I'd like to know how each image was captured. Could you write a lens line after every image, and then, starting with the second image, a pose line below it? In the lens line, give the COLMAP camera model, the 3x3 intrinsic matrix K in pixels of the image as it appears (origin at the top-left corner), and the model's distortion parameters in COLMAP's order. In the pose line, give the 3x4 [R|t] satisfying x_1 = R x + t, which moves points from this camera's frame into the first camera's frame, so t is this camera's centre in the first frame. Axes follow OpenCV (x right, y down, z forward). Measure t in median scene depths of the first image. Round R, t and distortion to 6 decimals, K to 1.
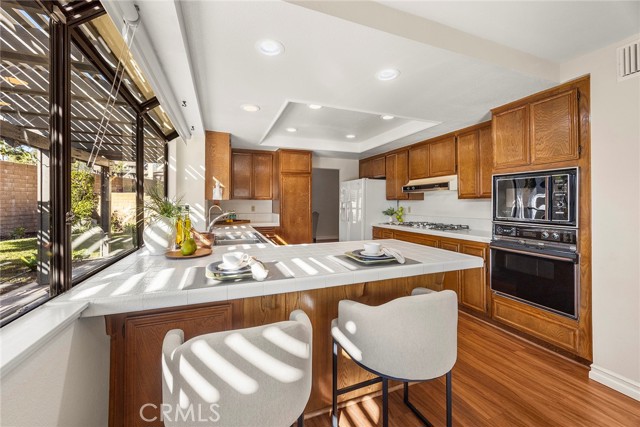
lens RADIAL K [[249.2, 0, 316.8], [0, 249.2, 202.9], [0, 0, 1]] dist [-0.002863, -0.000191]
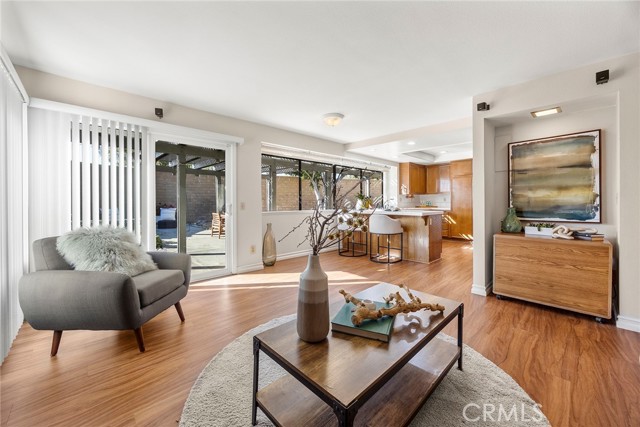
lens RADIAL K [[249.2, 0, 318.0], [0, 249.2, 204.3], [0, 0, 1]] dist [-0.002863, -0.000191]
pose [[0.364843, 0.006334, -0.931048, 1.289387], [0.002679, 0.999966, 0.007853, 0.053998], [0.931065, -0.005360, 0.364813, -0.466589]]
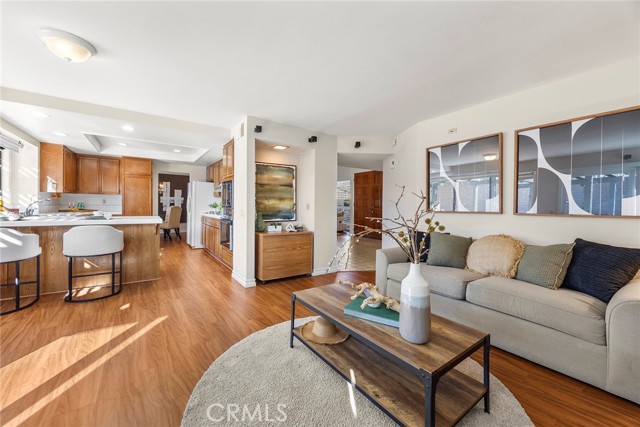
lens RADIAL K [[249.2, 0, 318.8], [0, 249.2, 209.4], [0, 0, 1]] dist [-0.002863, -0.000191]
pose [[0.972624, 0.011161, 0.232117, 0.717072], [-0.014646, 0.999804, 0.013296, 0.042035], [-0.231923, -0.016331, 0.972597, -0.685681]]
